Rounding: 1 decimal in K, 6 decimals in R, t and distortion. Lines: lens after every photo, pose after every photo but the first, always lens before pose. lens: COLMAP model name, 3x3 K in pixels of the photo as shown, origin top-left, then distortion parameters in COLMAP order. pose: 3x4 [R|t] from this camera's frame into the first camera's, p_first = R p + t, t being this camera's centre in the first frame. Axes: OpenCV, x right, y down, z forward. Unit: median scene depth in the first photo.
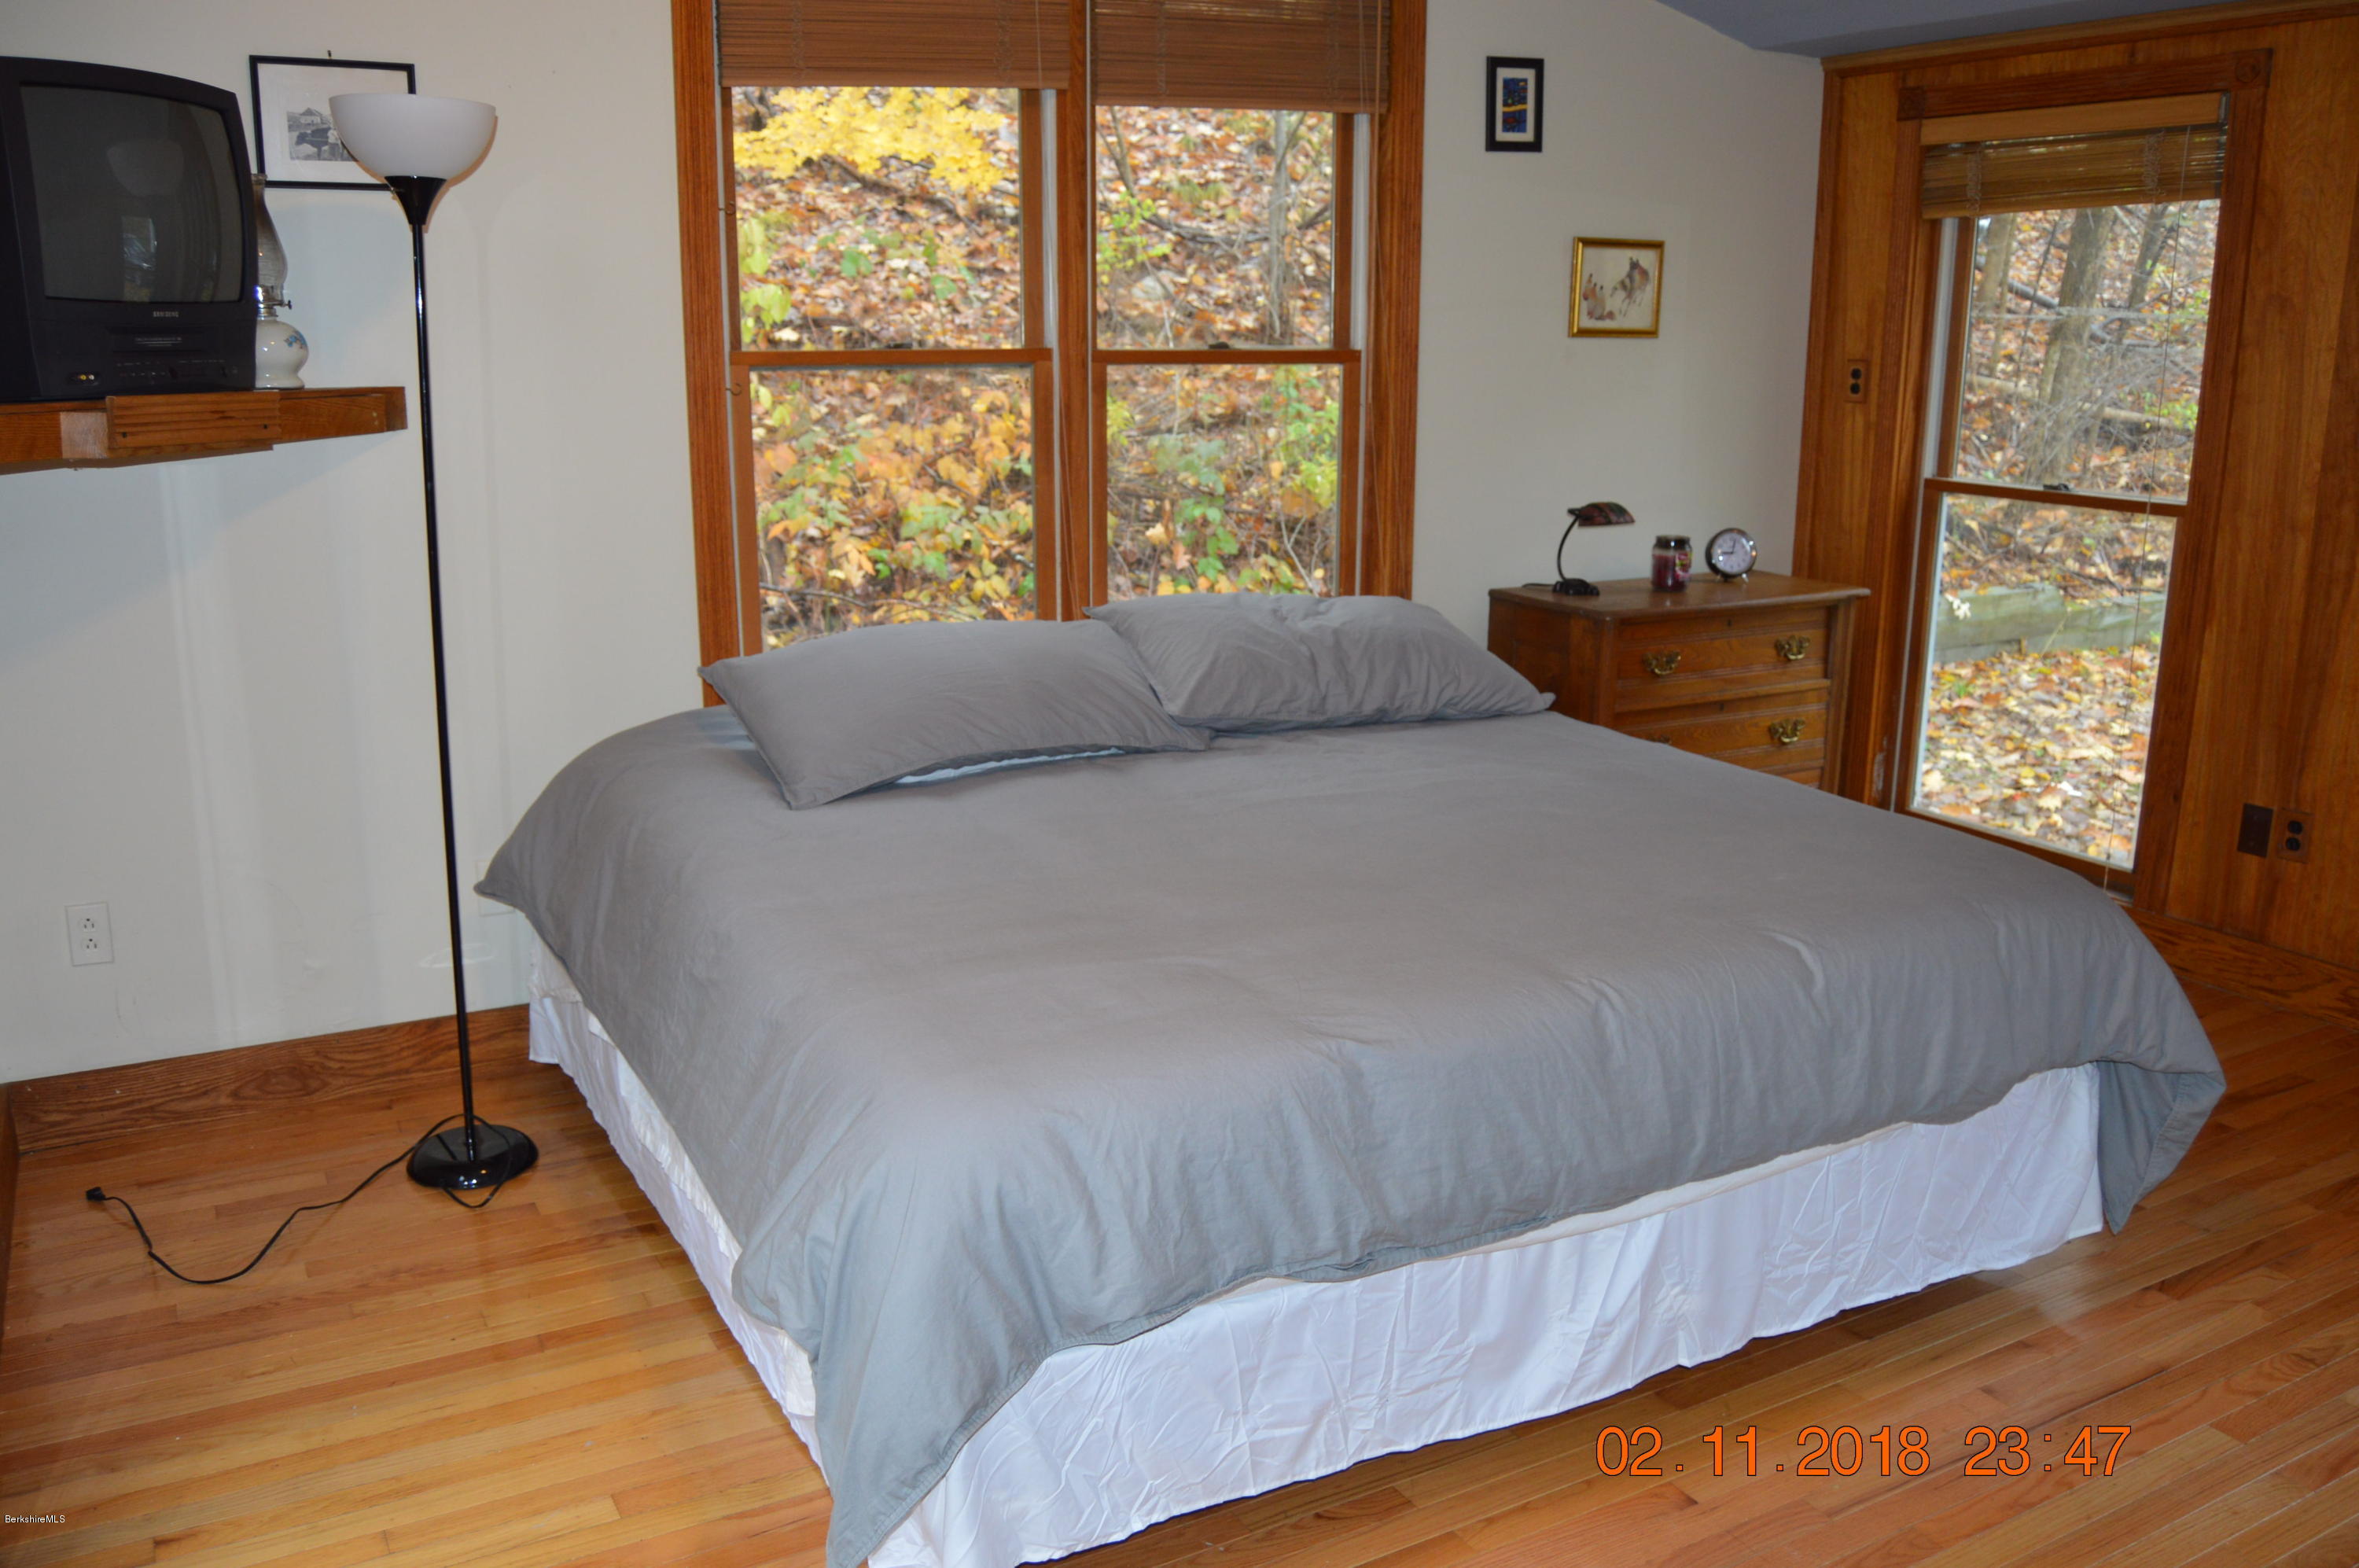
lens RADIAL K [[1874.3, 0, 1185.9], [0, 1874.3, 779.8], [0, 0, 1]] dist [-0.092324, 0.035729]
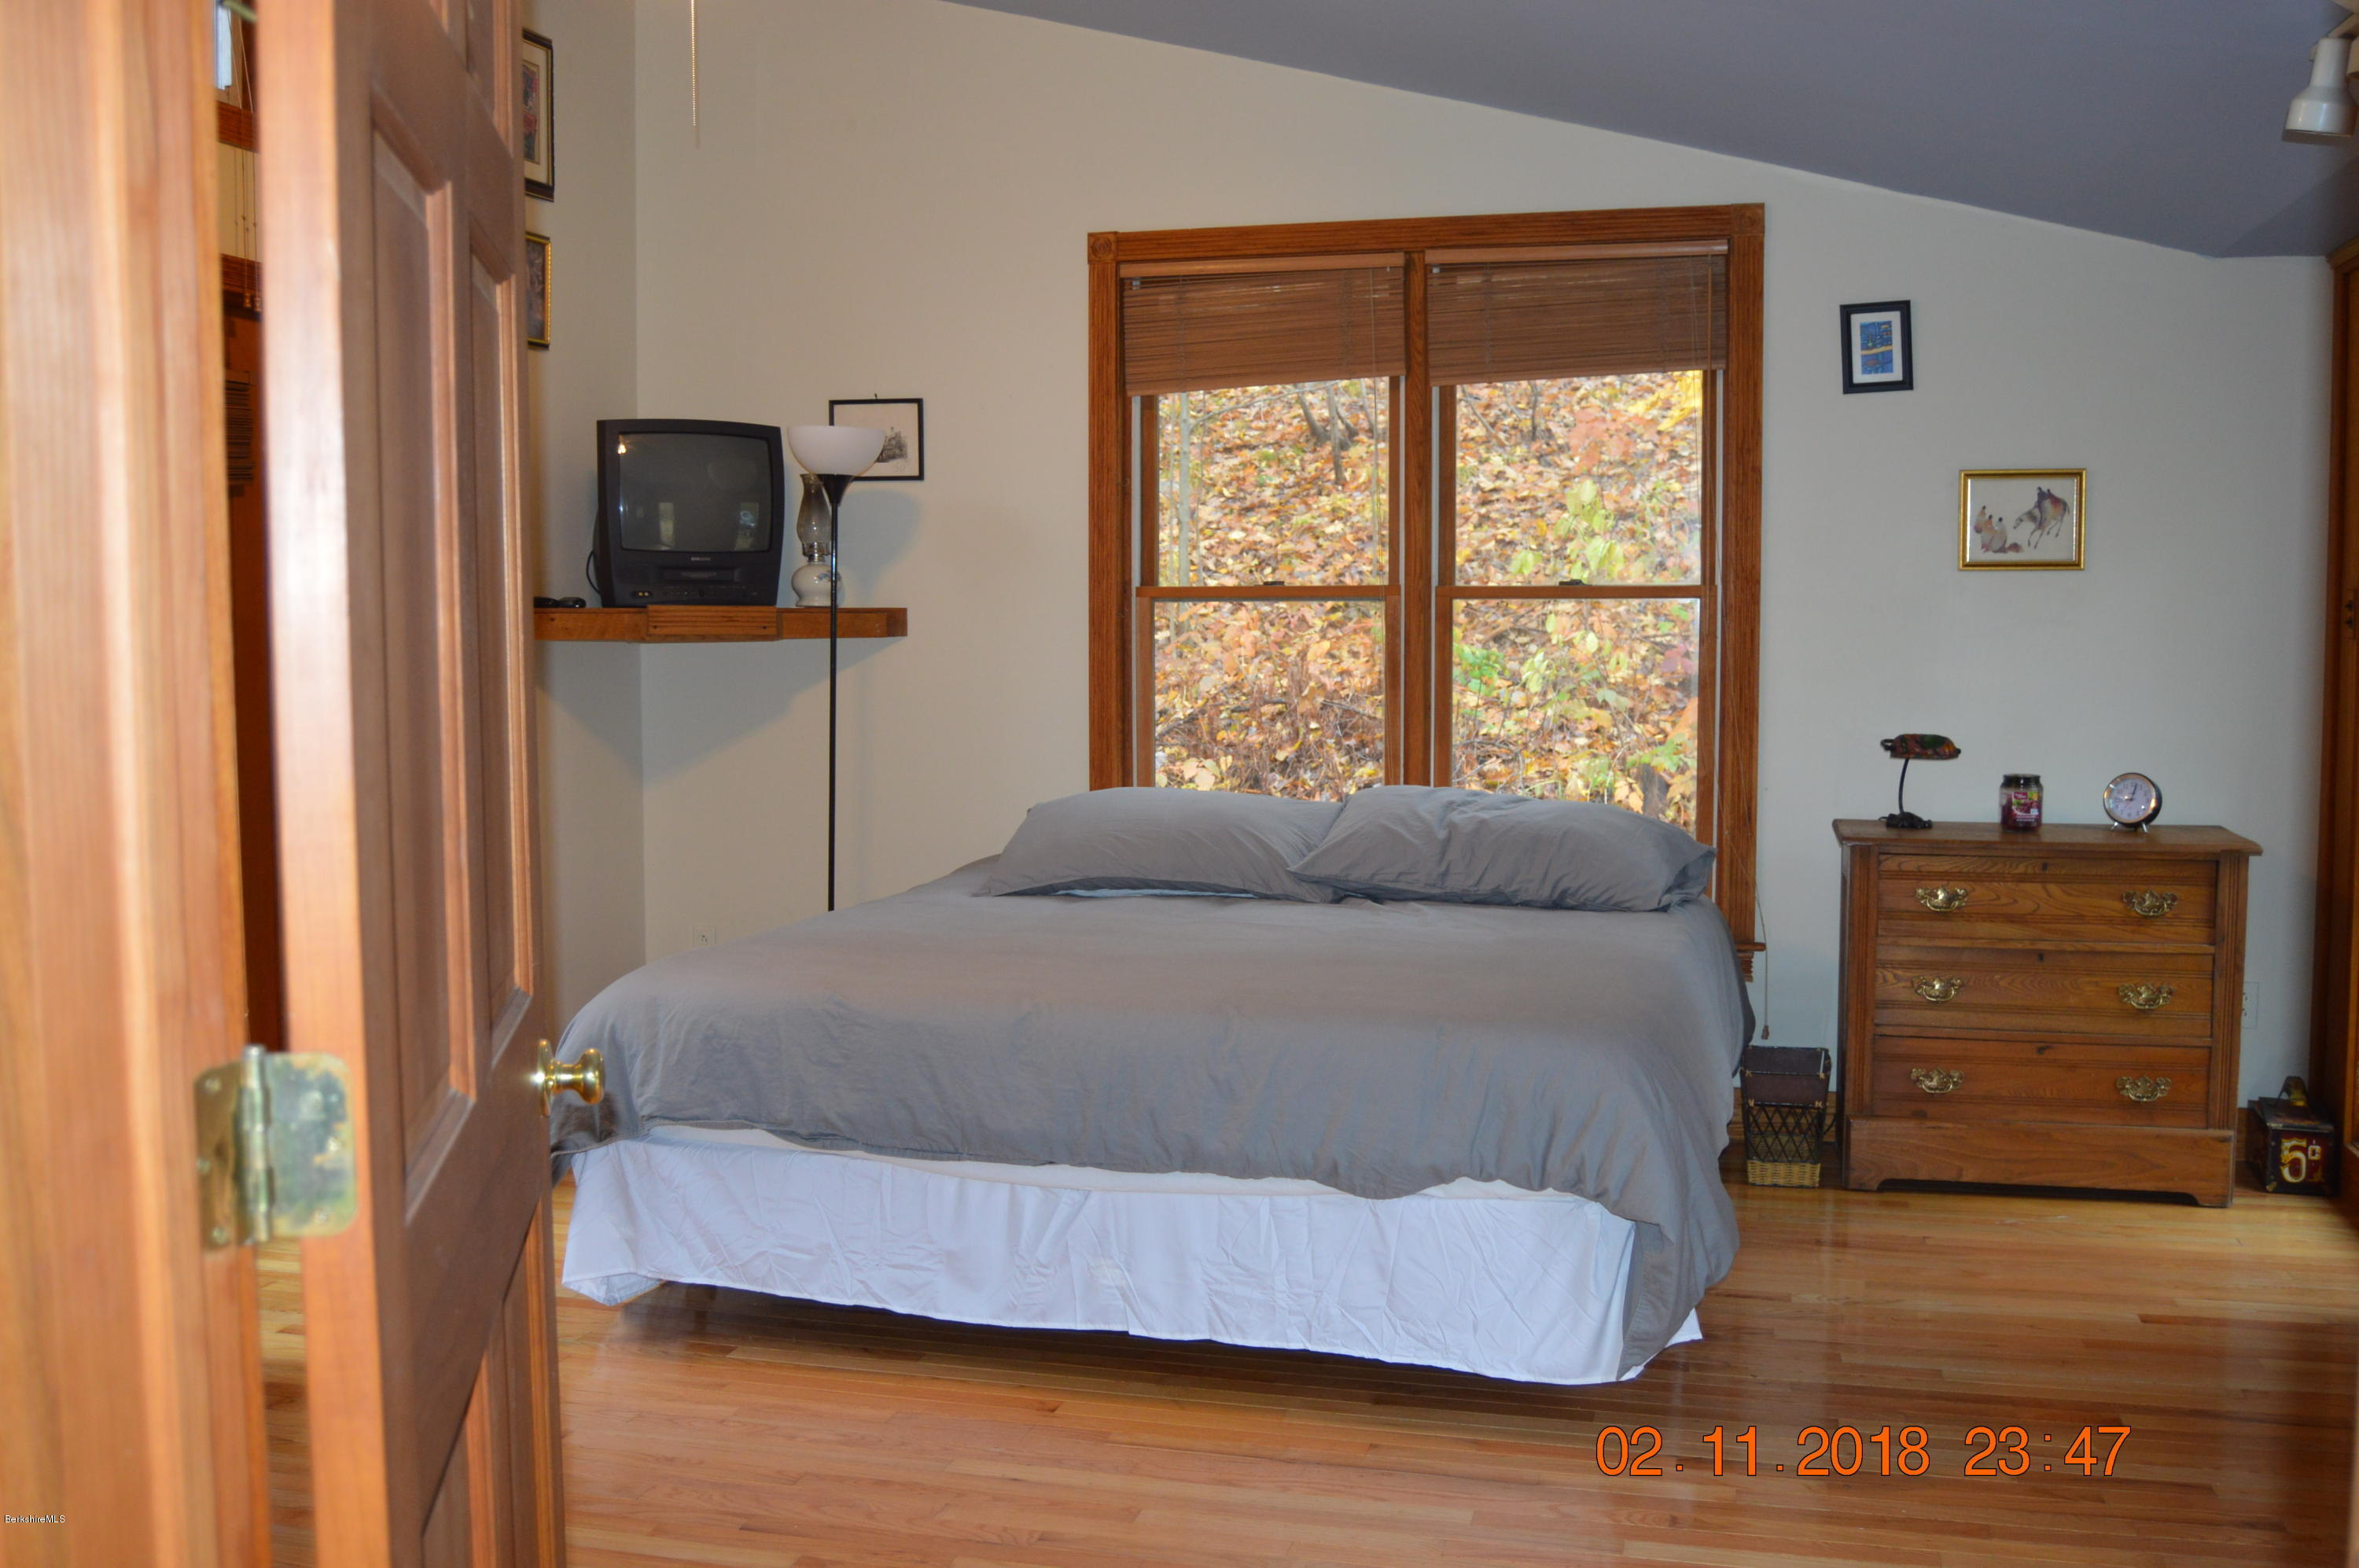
lens RADIAL K [[2174.5, 0, 1180.2], [0, 2174.5, 756.4], [0, 0, 1]] dist [-0.063494, -0.002247]
pose [[0.723811, 0.040665, -0.688798, 0.720022], [-0.156255, 0.981988, -0.106223, 0.043068], [0.672072, 0.184514, 0.717128, -0.070580]]
